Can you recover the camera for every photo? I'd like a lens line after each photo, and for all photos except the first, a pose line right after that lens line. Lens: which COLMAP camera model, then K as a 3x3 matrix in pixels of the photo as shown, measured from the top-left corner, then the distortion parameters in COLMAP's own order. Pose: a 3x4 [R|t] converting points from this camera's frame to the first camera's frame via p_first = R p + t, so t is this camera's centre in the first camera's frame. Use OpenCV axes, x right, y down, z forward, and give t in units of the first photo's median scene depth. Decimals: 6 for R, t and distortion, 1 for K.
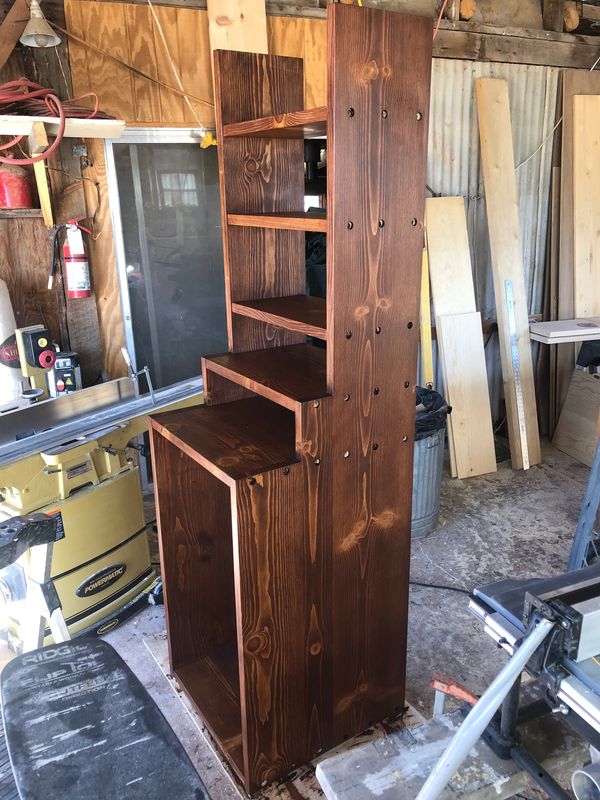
lens RADIAL K [[643.8, 0, 341.0], [0, 643.8, 395.2], [0, 0, 1]] dist [-0.001597, 0.001248]
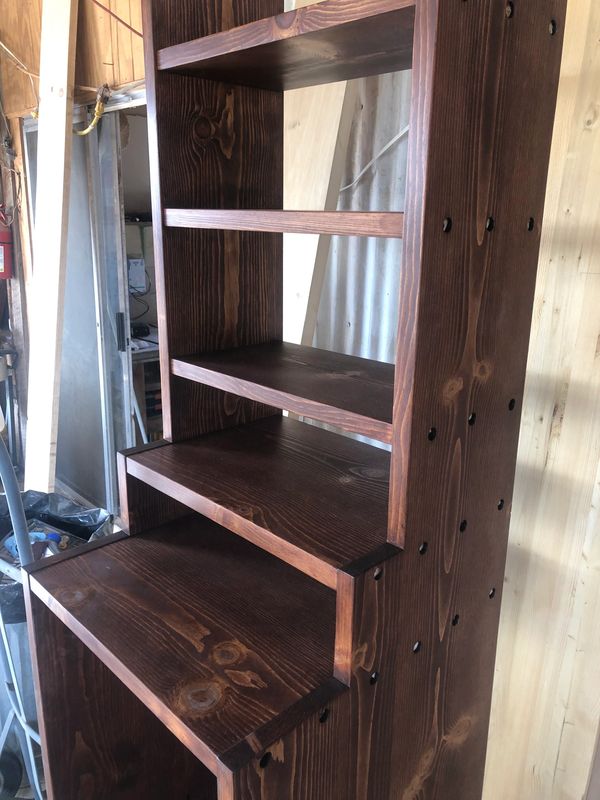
lens RADIAL K [[643.8, 0, 341.0], [0, 643.8, 395.2], [0, 0, 1]] dist [-0.001597, 0.001248]
pose [[0.983858, -0.022911, 0.177480, -0.144646], [0.028452, 0.999182, -0.028738, -0.106011], [-0.176676, 0.033323, 0.983705, 0.470240]]
